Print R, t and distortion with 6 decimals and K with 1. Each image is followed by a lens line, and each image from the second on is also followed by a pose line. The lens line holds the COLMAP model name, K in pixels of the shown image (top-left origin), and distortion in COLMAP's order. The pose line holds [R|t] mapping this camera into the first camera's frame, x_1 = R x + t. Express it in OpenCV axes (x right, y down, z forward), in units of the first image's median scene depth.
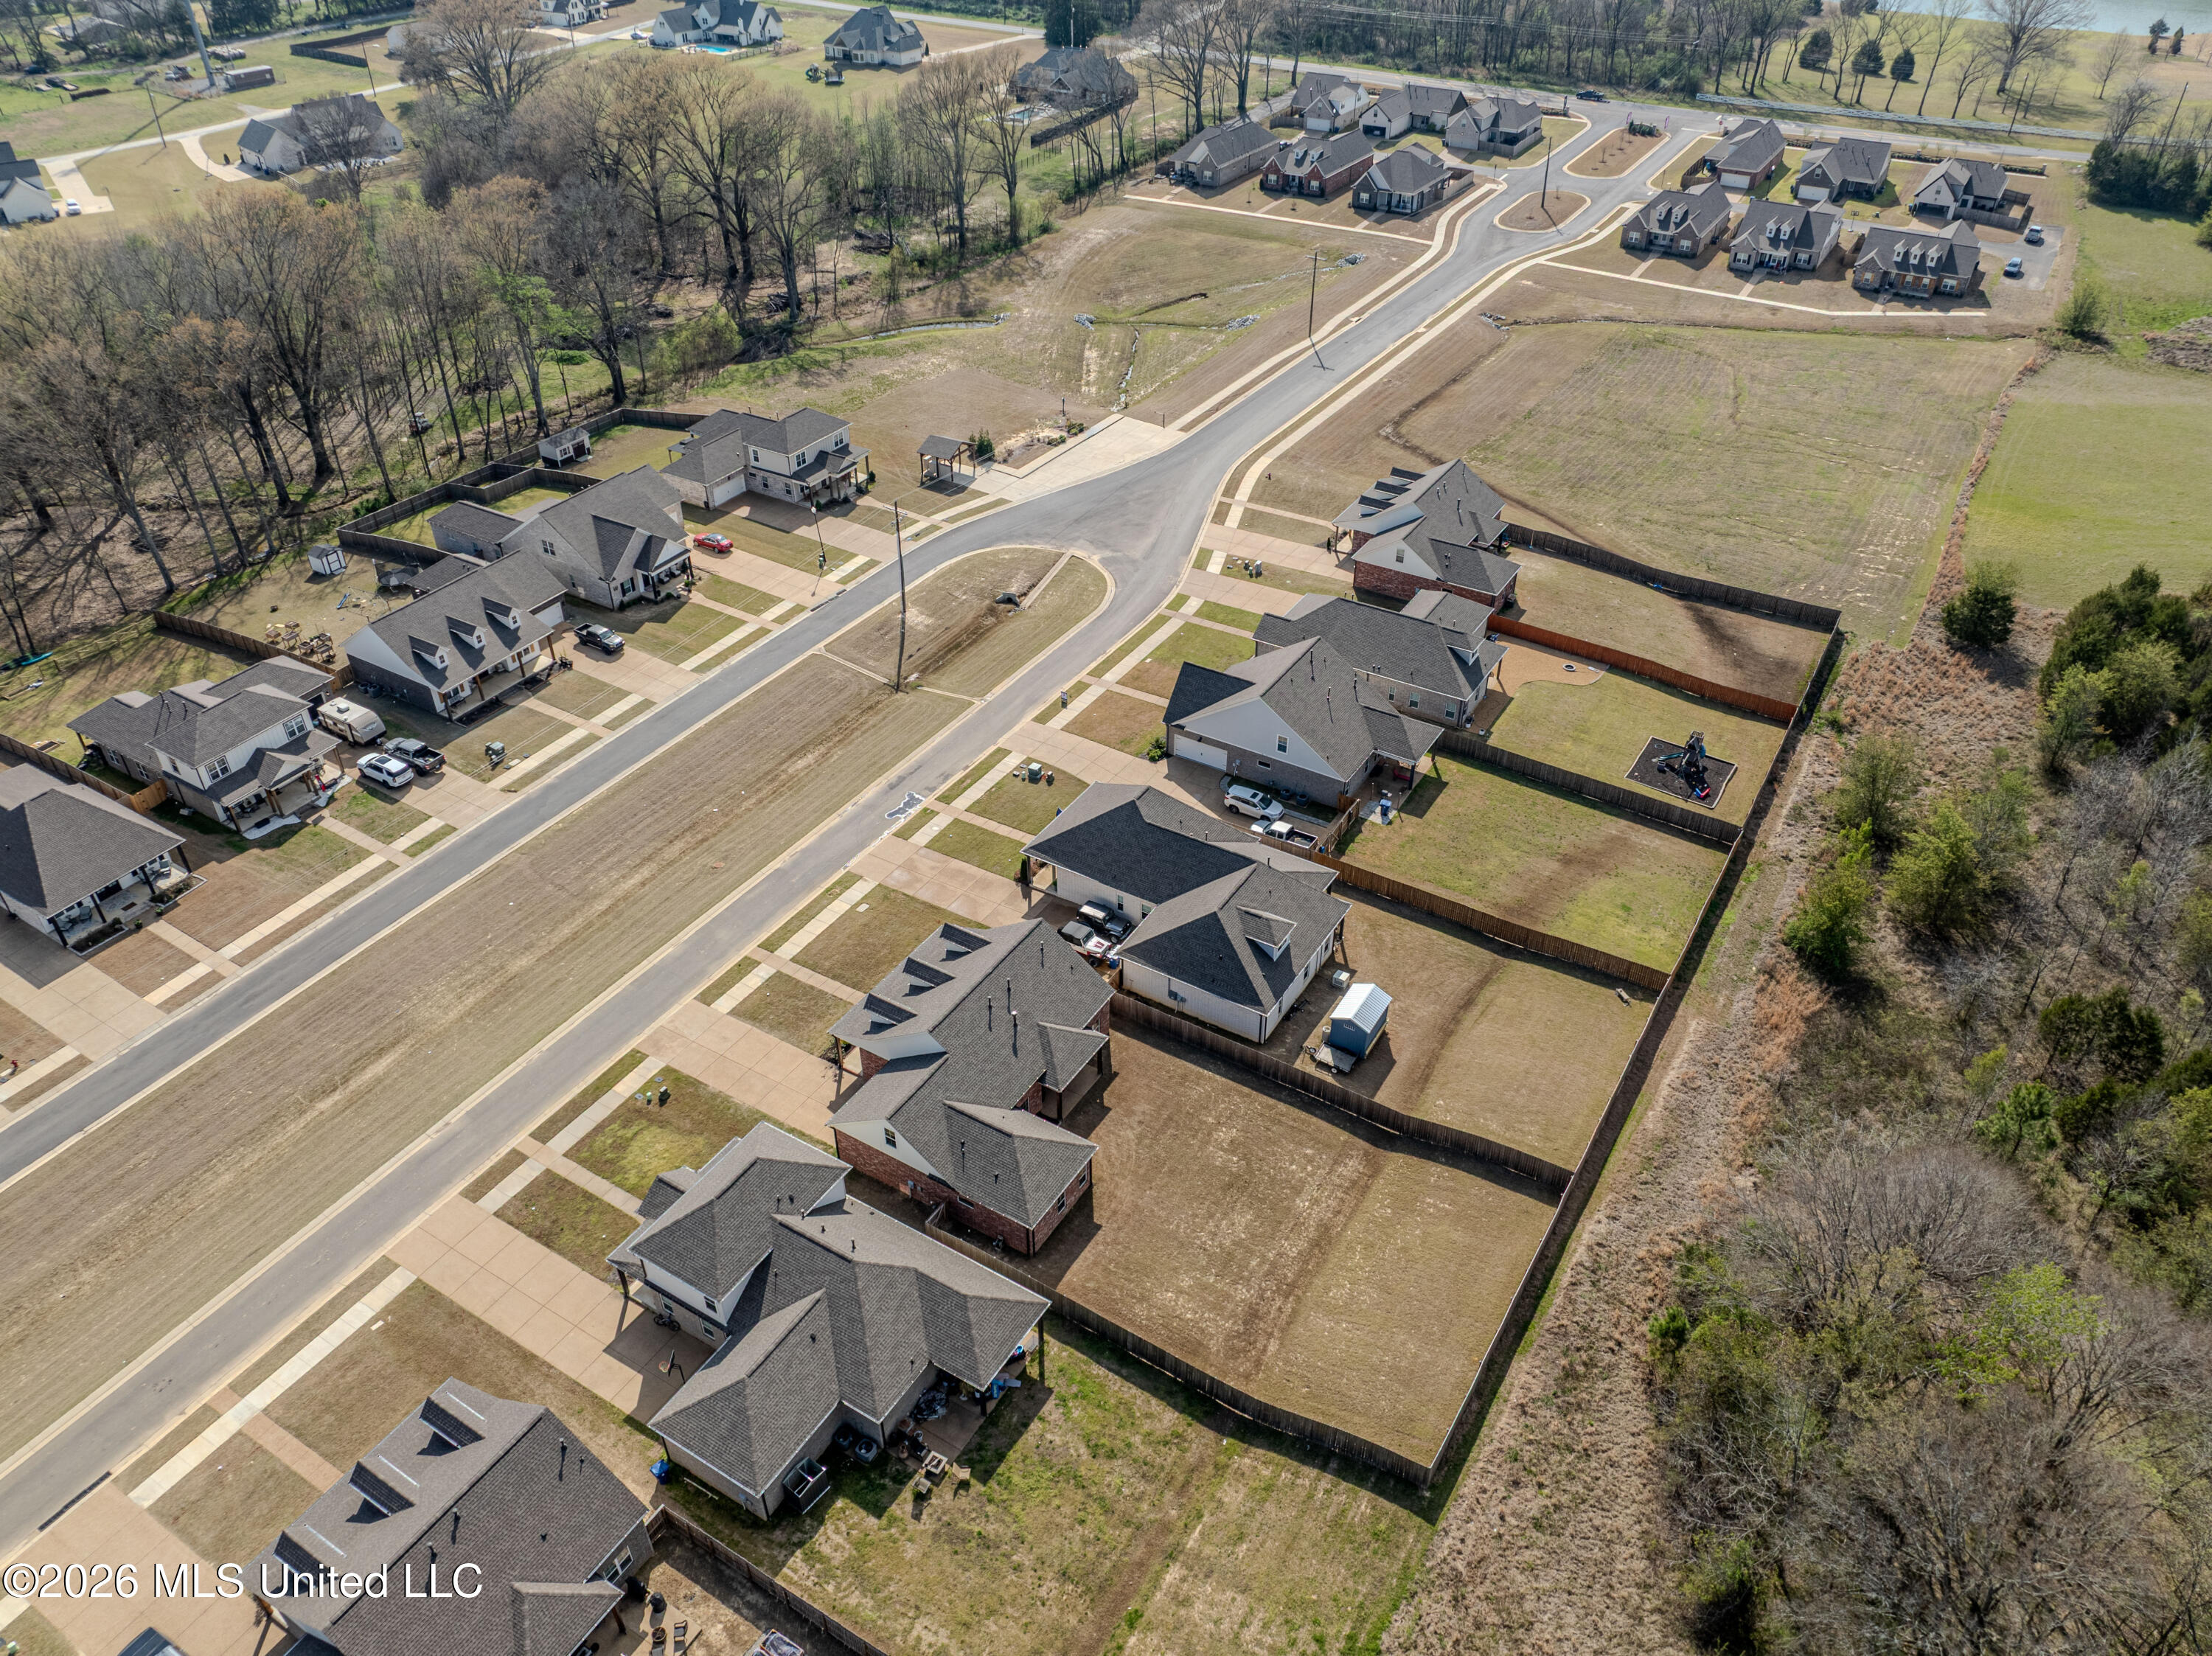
lens RADIAL K [[1563.7, 0, 1103.9], [0, 1563.7, 814.1], [0, 0, 1]] dist [-0.043984, 0.011343]
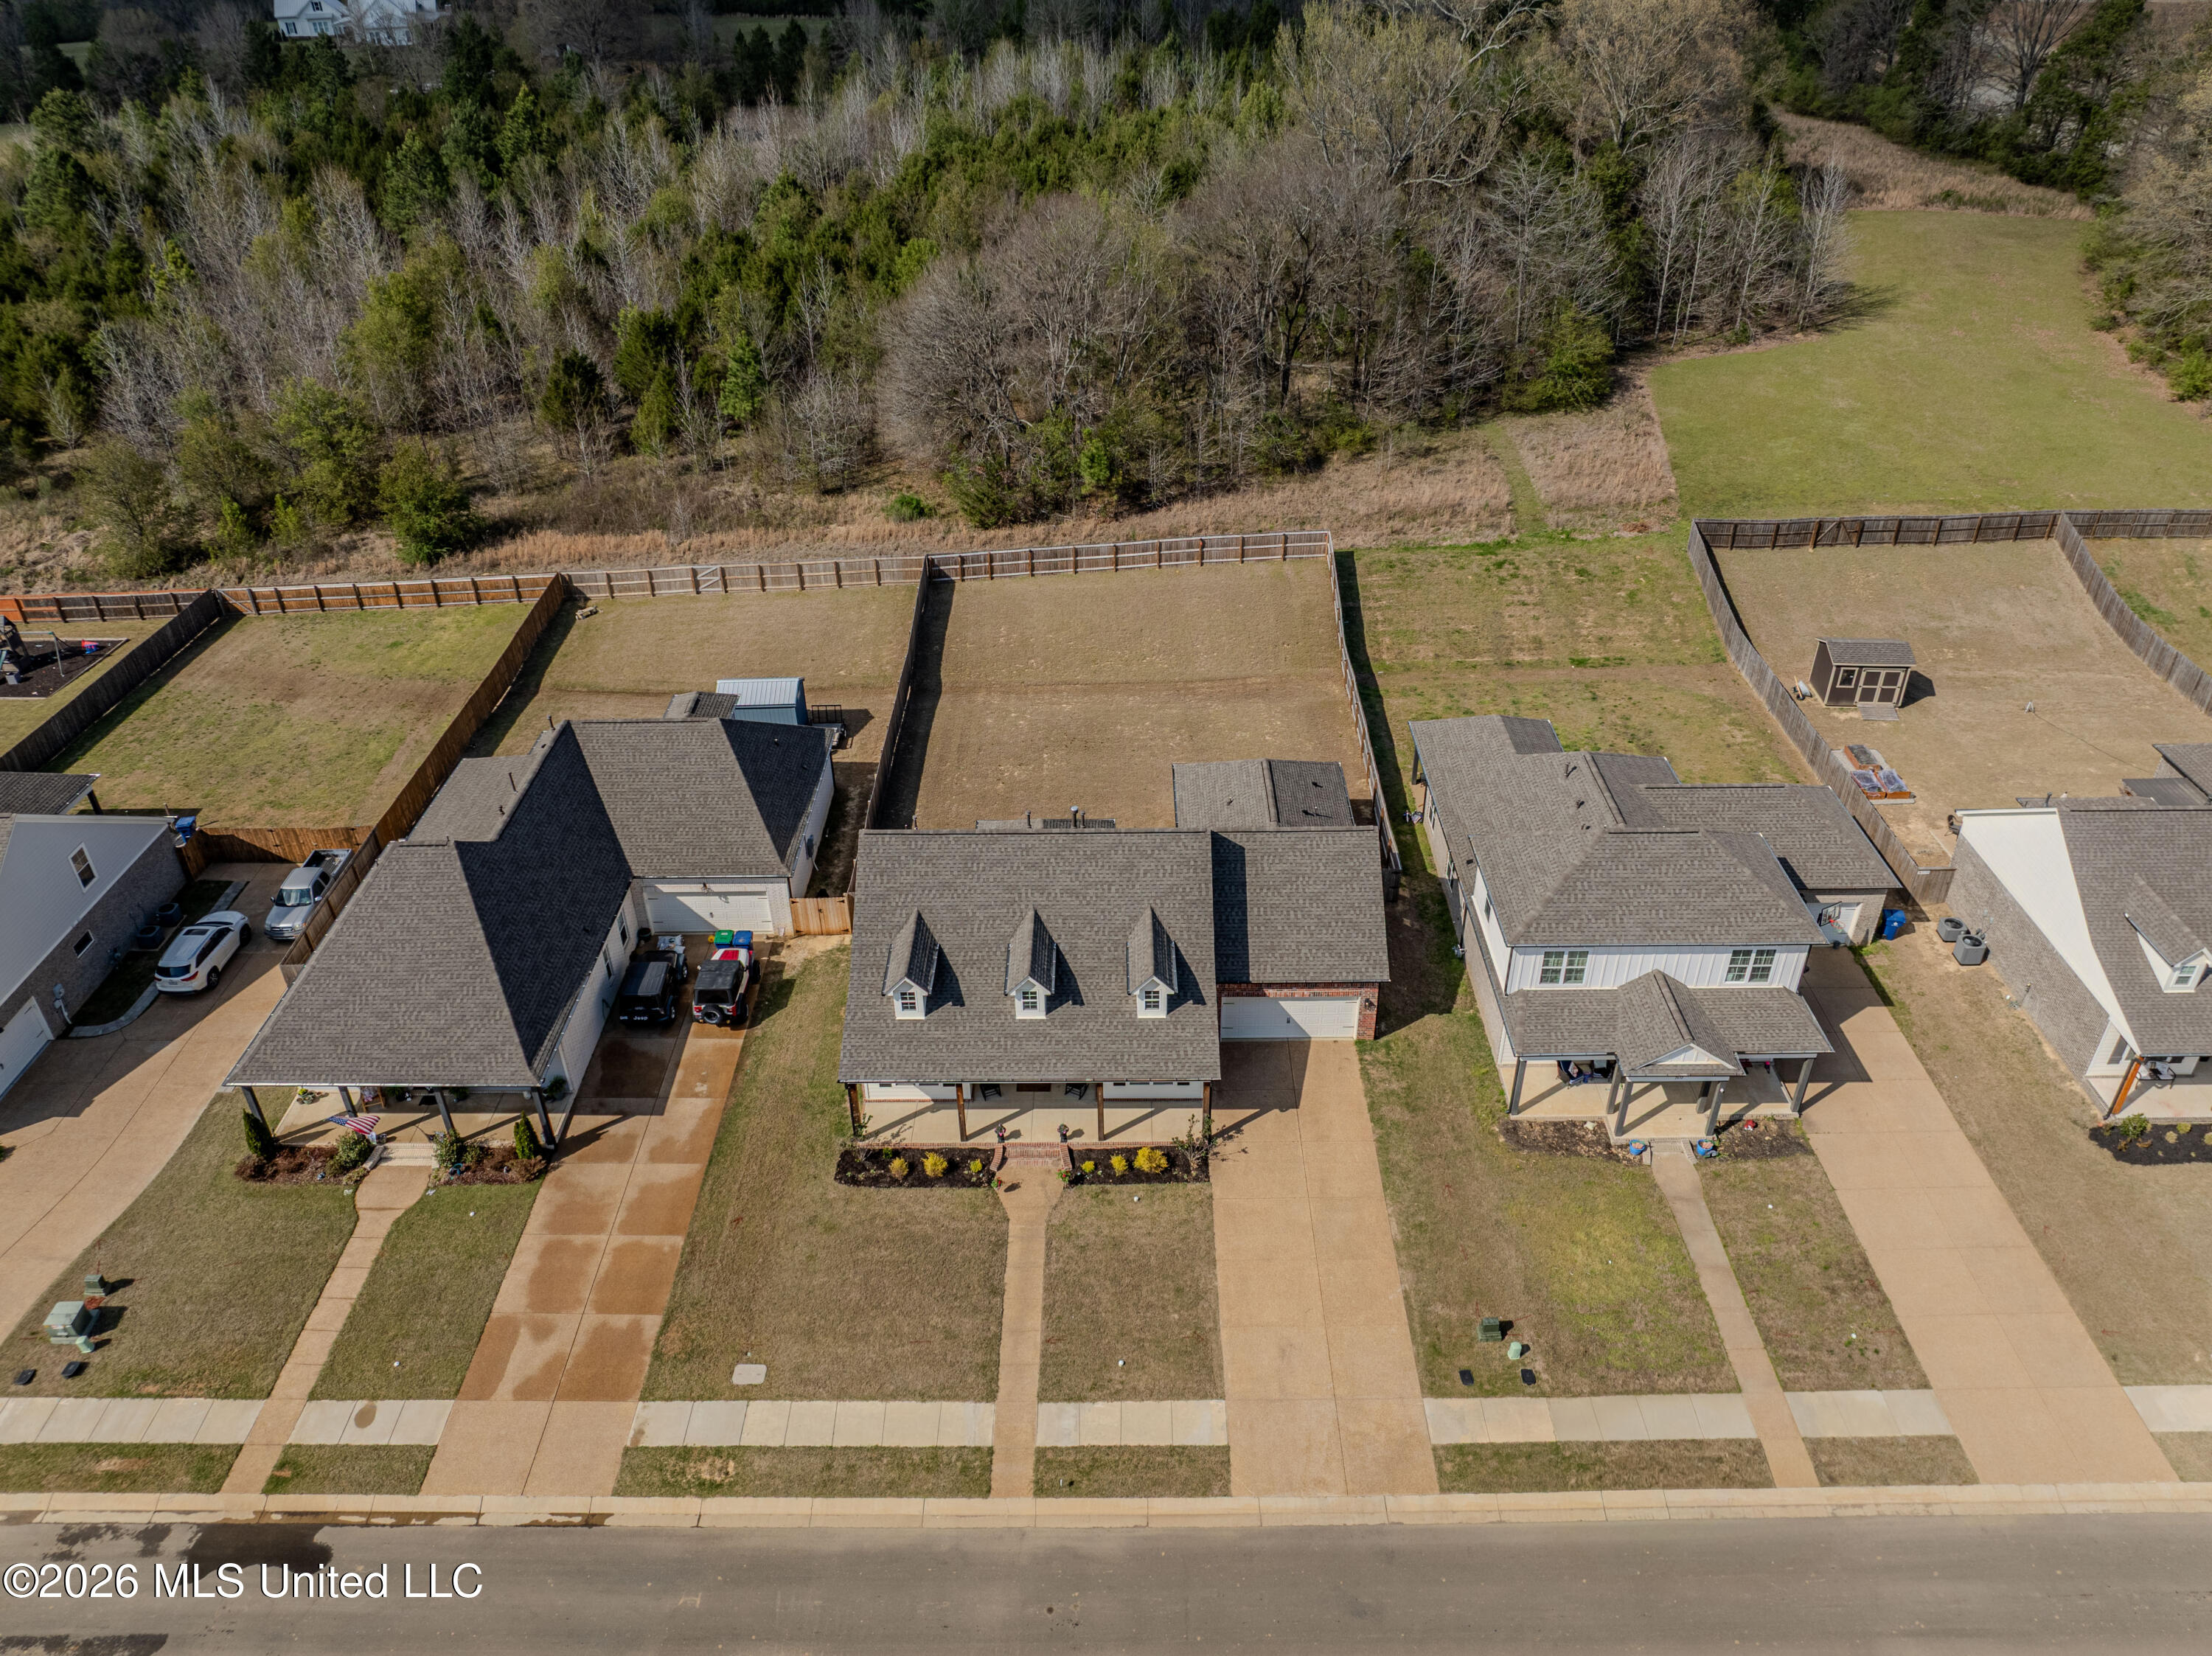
lens RADIAL K [[1563.7, 0, 1099.5], [0, 1563.7, 813.6], [0, 0, 1]] dist [-0.043984, 0.011343]
pose [[-0.516412, -0.453351, 0.726492, -0.407993], [0.517290, 0.510944, 0.686548, -0.228485], [-0.682444, 0.730349, -0.029344, 0.821242]]
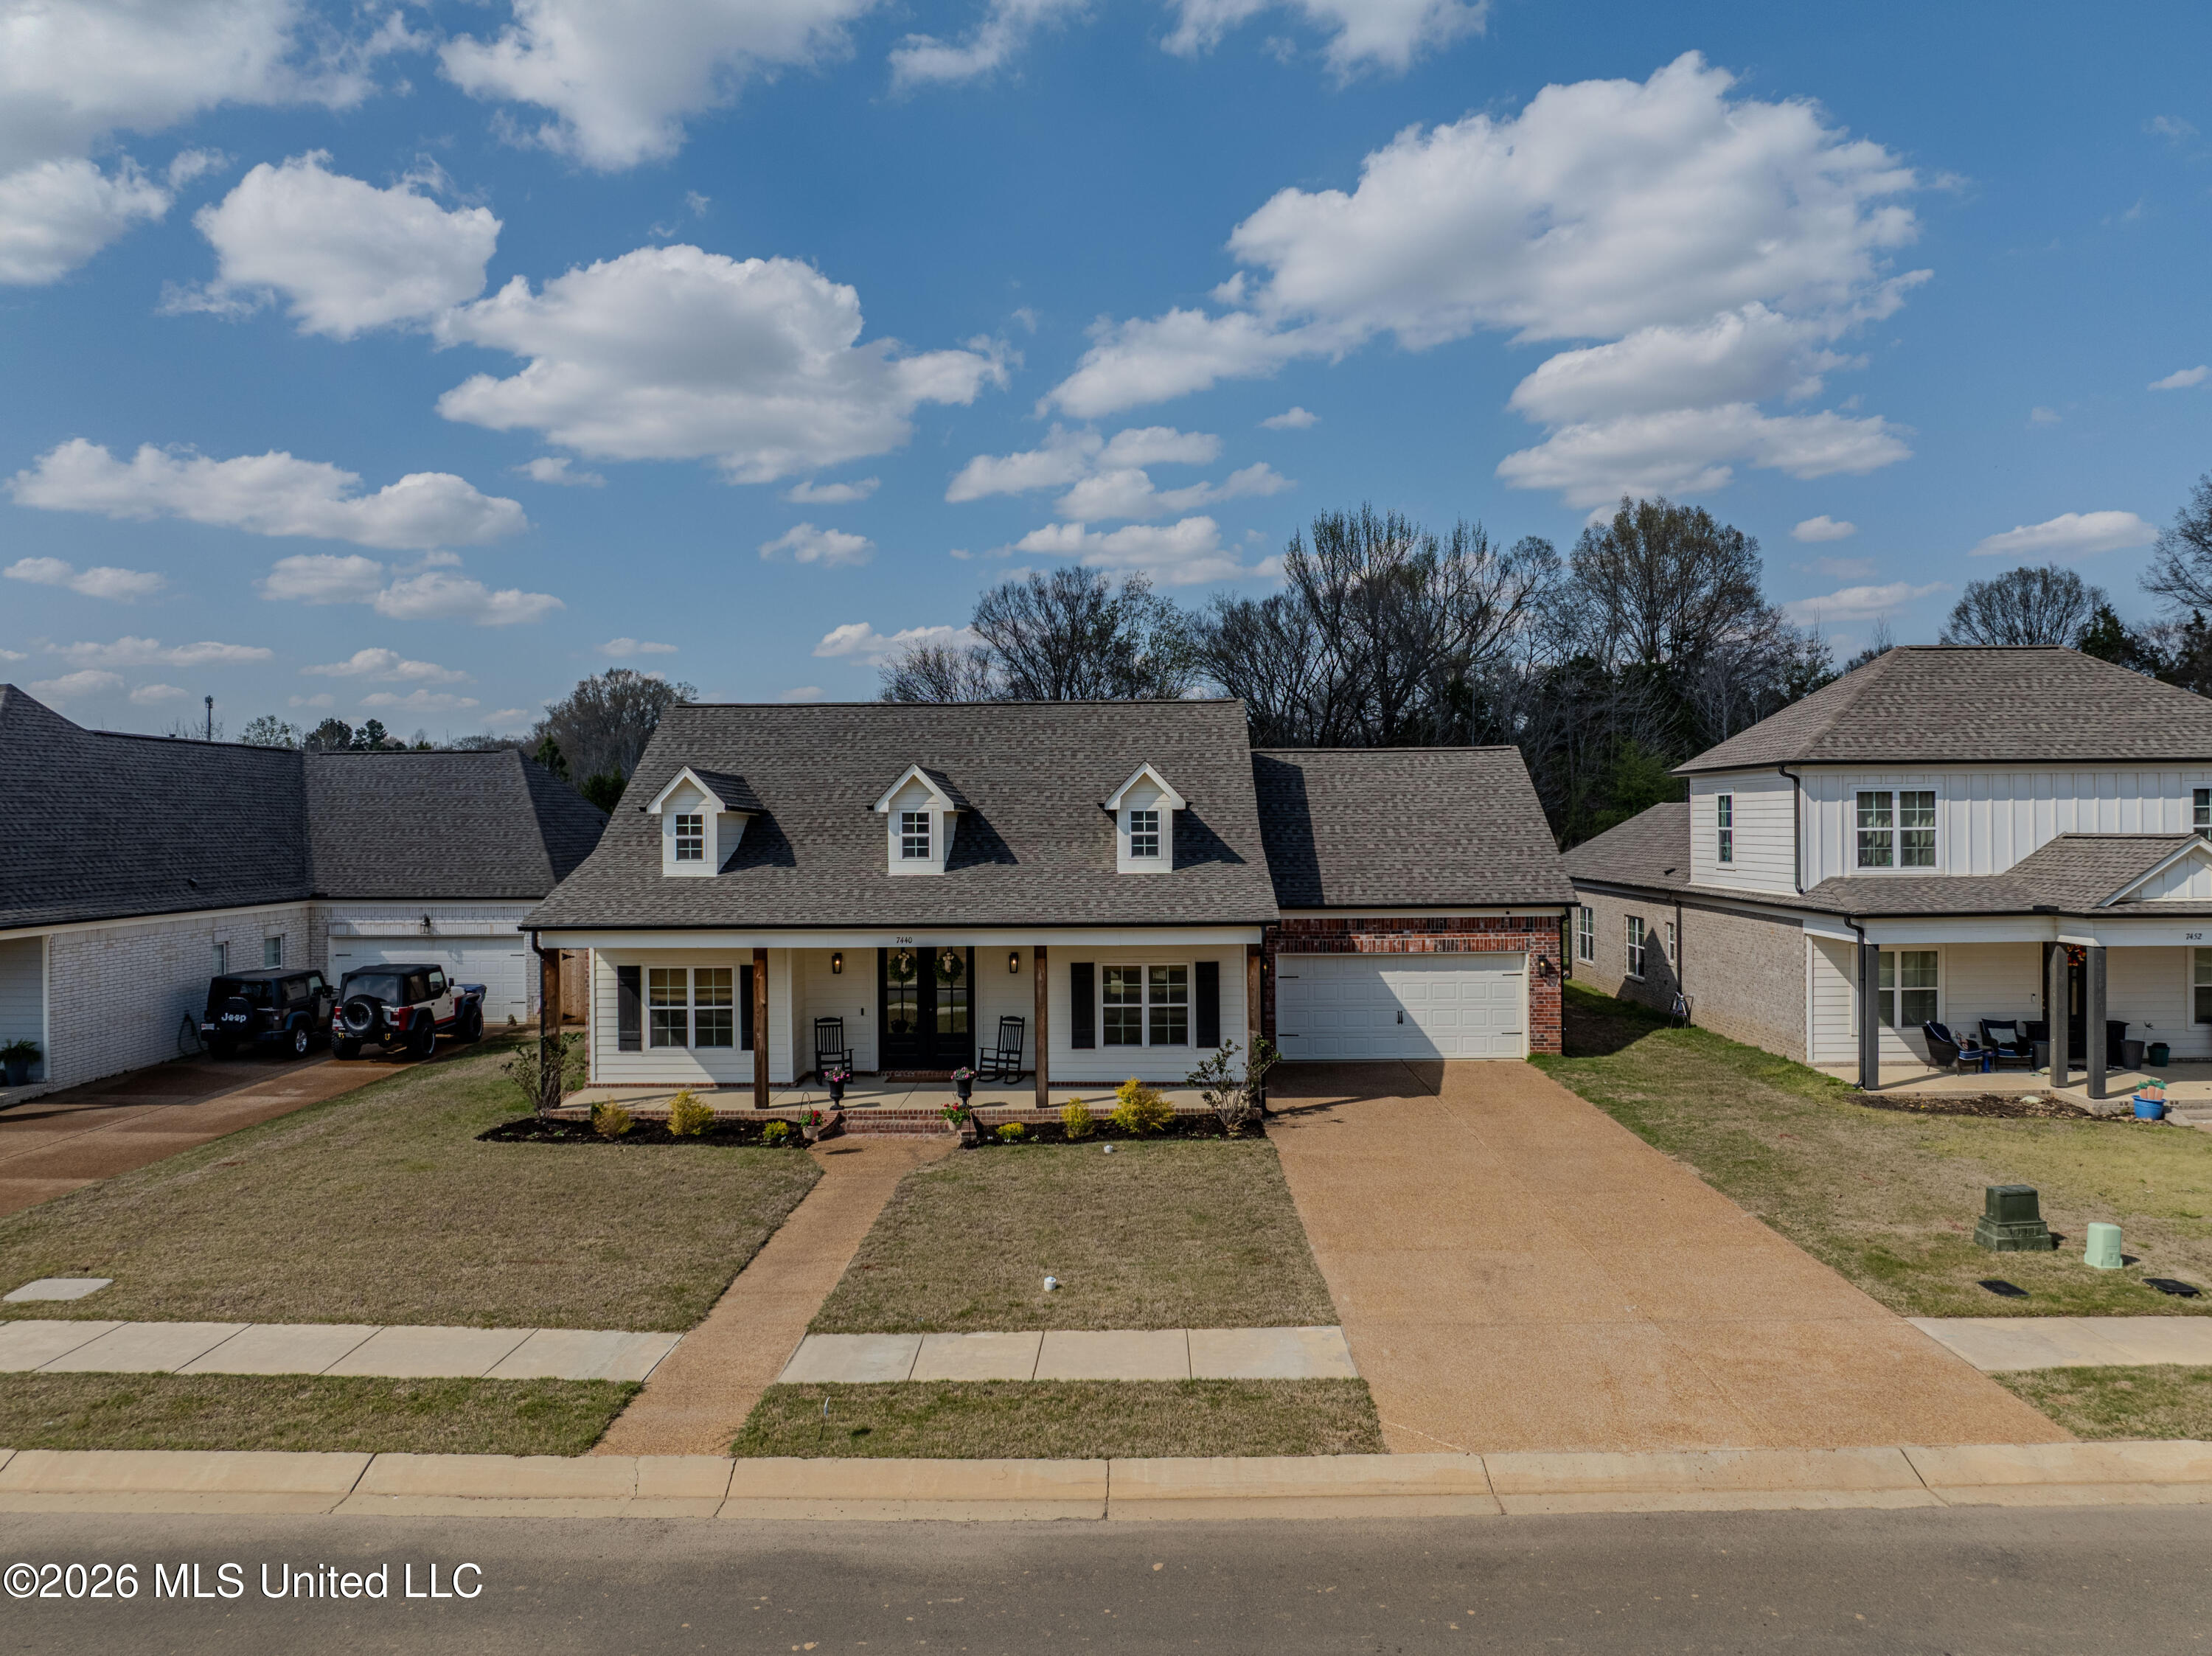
lens RADIAL K [[1563.7, 0, 1103.7], [0, 1563.7, 810.6], [0, 0, 1]] dist [-0.043984, 0.011343]
pose [[-0.504658, 0.015822, 0.863174, -0.319790], [0.515354, 0.807669, 0.286499, 0.032188], [-0.692626, 0.589424, -0.415751, 0.934894]]
